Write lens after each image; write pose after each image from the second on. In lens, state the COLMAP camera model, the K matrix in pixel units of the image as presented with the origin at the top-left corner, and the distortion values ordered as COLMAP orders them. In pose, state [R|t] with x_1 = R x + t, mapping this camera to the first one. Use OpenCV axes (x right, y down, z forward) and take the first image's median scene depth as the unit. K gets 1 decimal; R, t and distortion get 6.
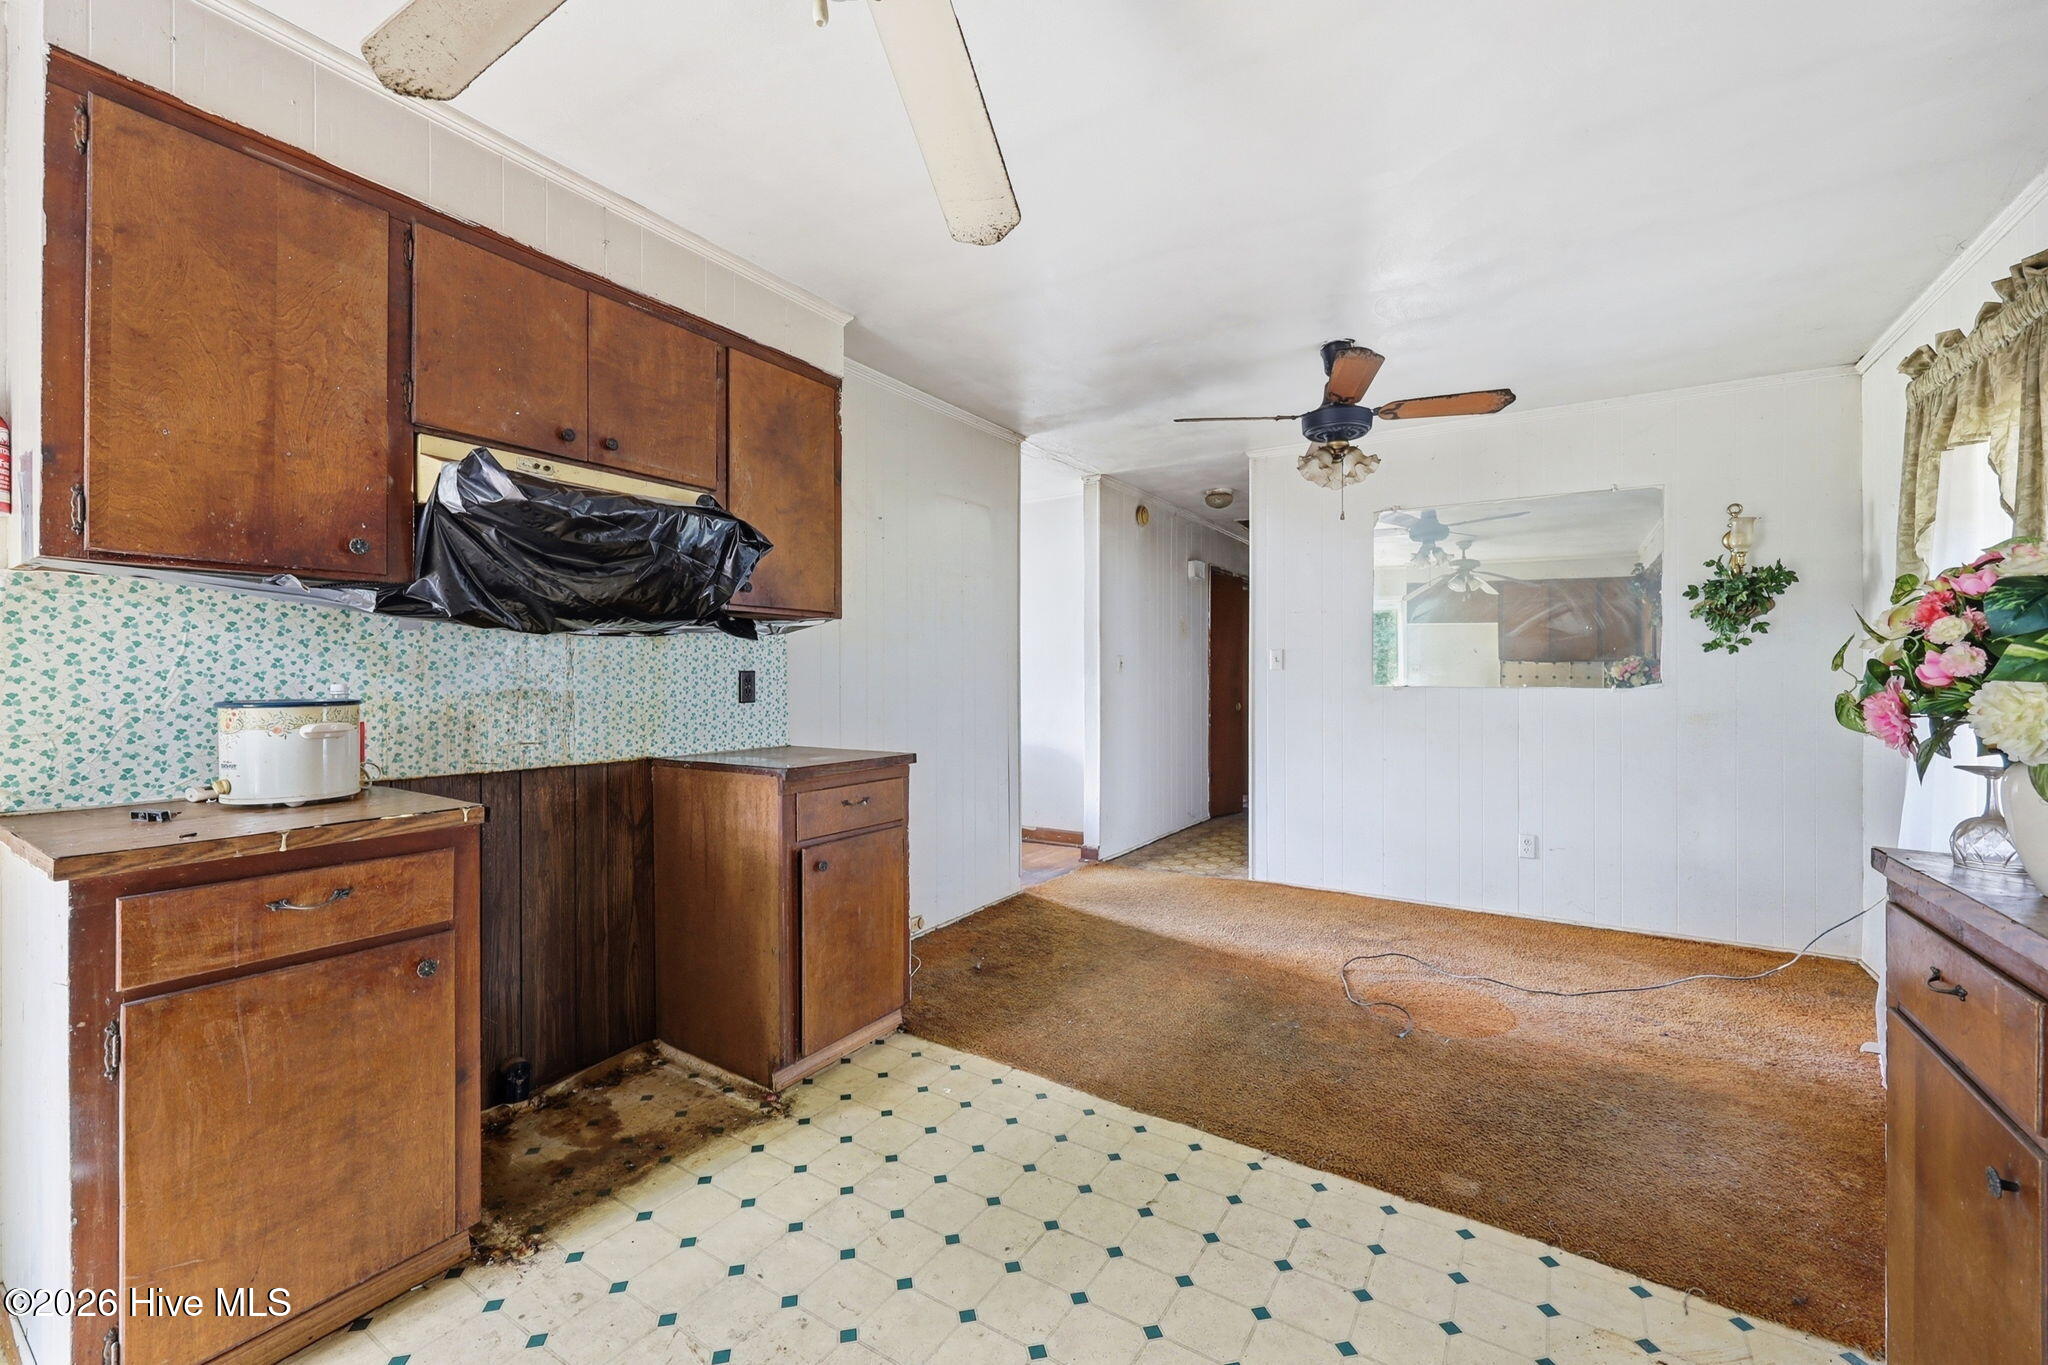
lens RADIAL K [[826.6, 0, 1032.0], [0, 826.6, 681.2], [0, 0, 1]] dist [-0.001345, 0.000655]
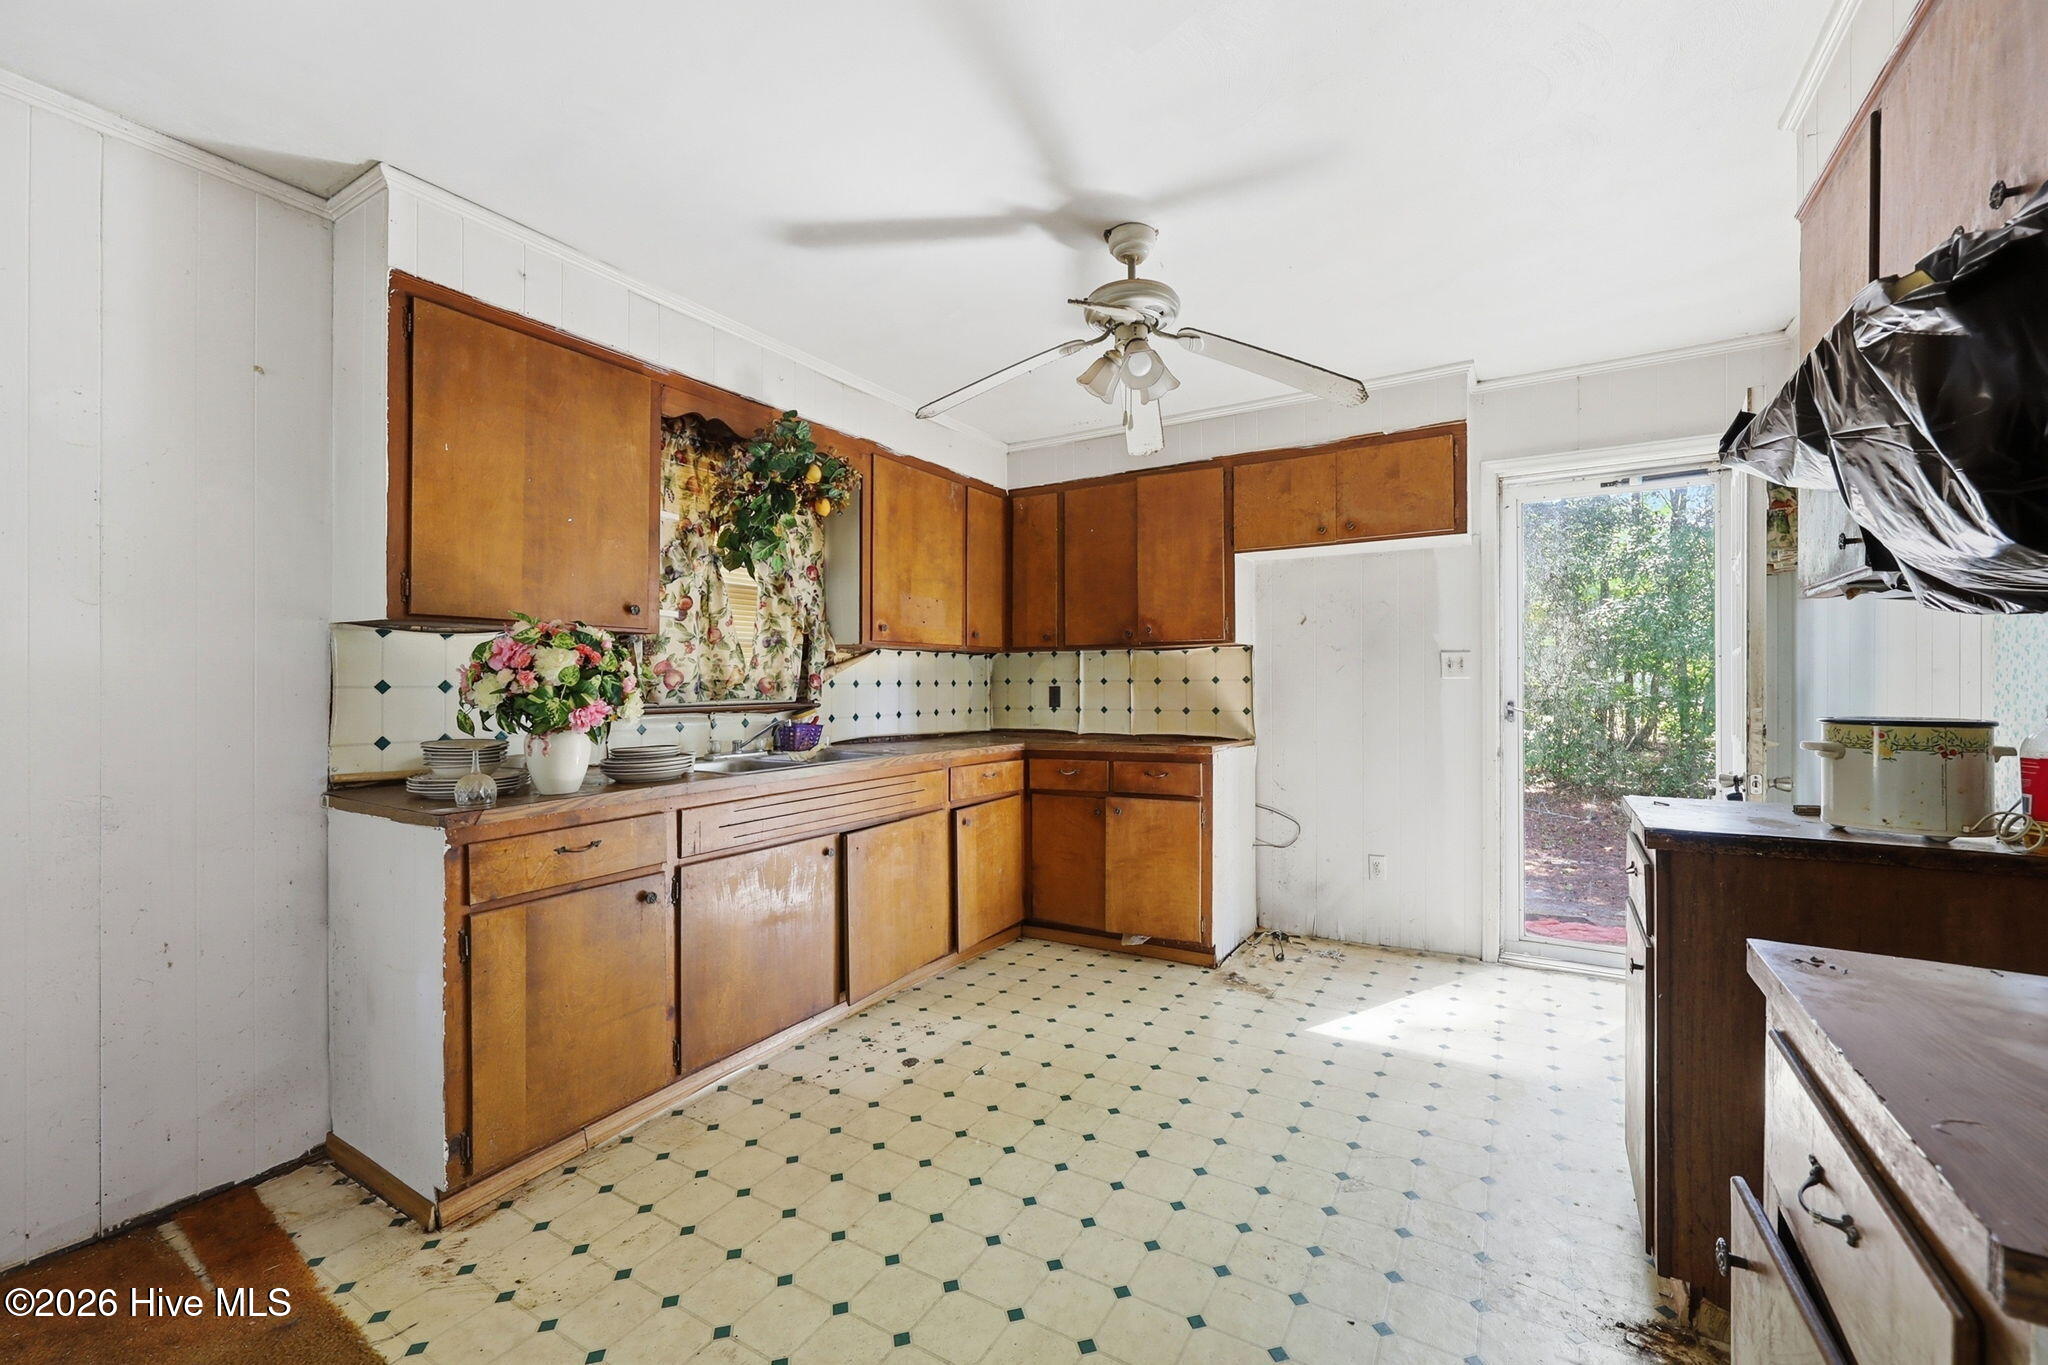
lens RADIAL K [[826.6, 0, 1027.6], [0, 826.6, 679.9], [0, 0, 1]] dist [-0.001345, 0.000655]
pose [[-0.999880, -0.000075, -0.015469, 0.042647], [-0.000131, 0.999993, 0.003620, -0.016613], [0.015468, 0.003622, -0.999874, 1.428888]]
